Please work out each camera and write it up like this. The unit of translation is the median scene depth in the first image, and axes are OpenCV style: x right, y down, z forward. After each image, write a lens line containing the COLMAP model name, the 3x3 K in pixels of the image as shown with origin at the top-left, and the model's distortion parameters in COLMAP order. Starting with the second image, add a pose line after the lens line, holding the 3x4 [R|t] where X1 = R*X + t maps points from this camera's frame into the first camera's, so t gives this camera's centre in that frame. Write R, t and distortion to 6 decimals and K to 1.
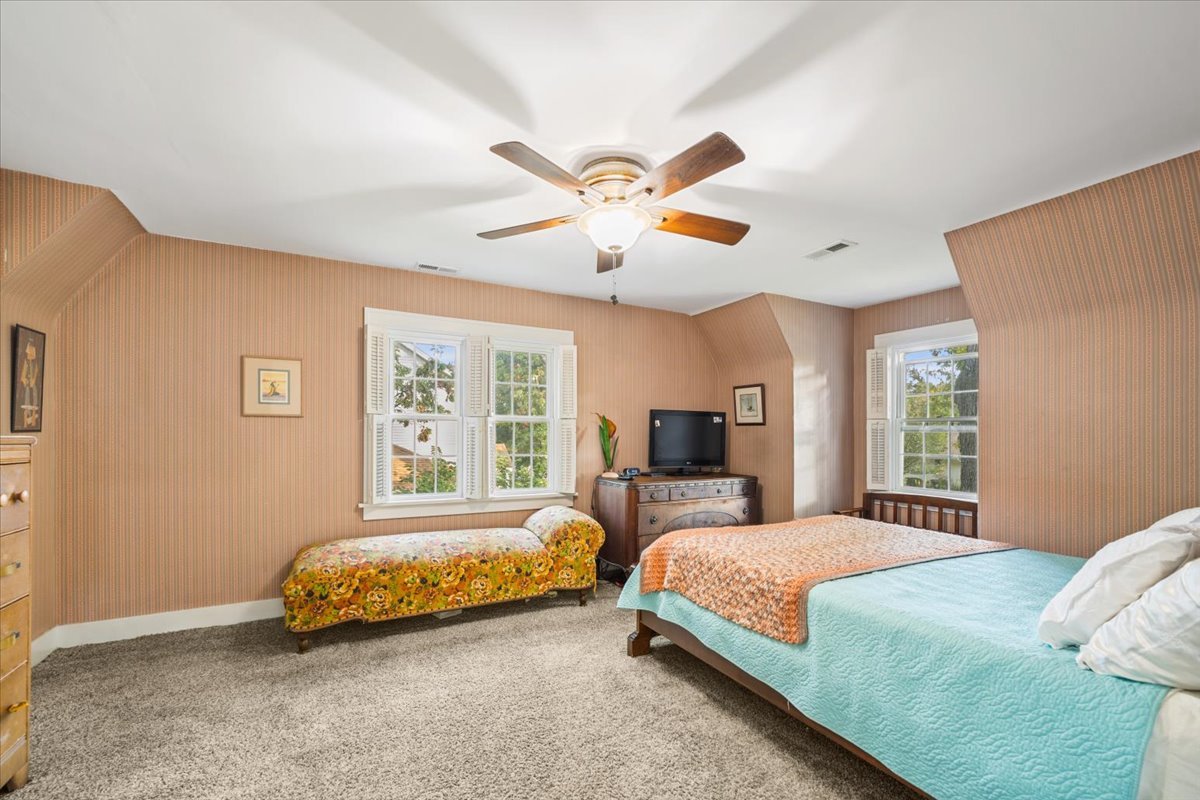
lens RADIAL K [[489.5, 0, 578.2], [0, 489.5, 432.9], [0, 0, 1]] dist [0.001238, 0.000025]
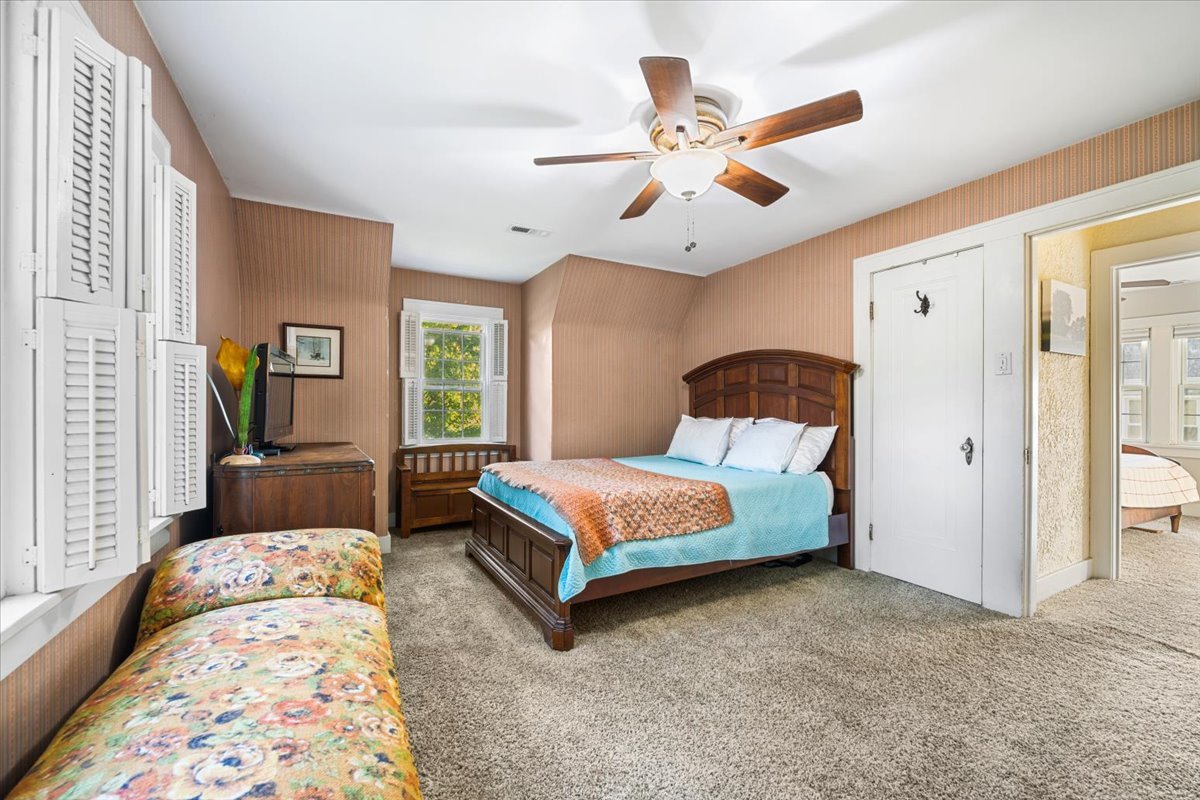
lens RADIAL K [[489.5, 0, 599.3], [0, 489.5, 403.0], [0, 0, 1]] dist [0.001238, 0.000025]
pose [[-0.041520, -0.000889, 0.999137, -0.888299], [-0.004465, 0.999990, 0.000704, 0.044439], [-0.999128, -0.004432, -0.041524, 1.210680]]
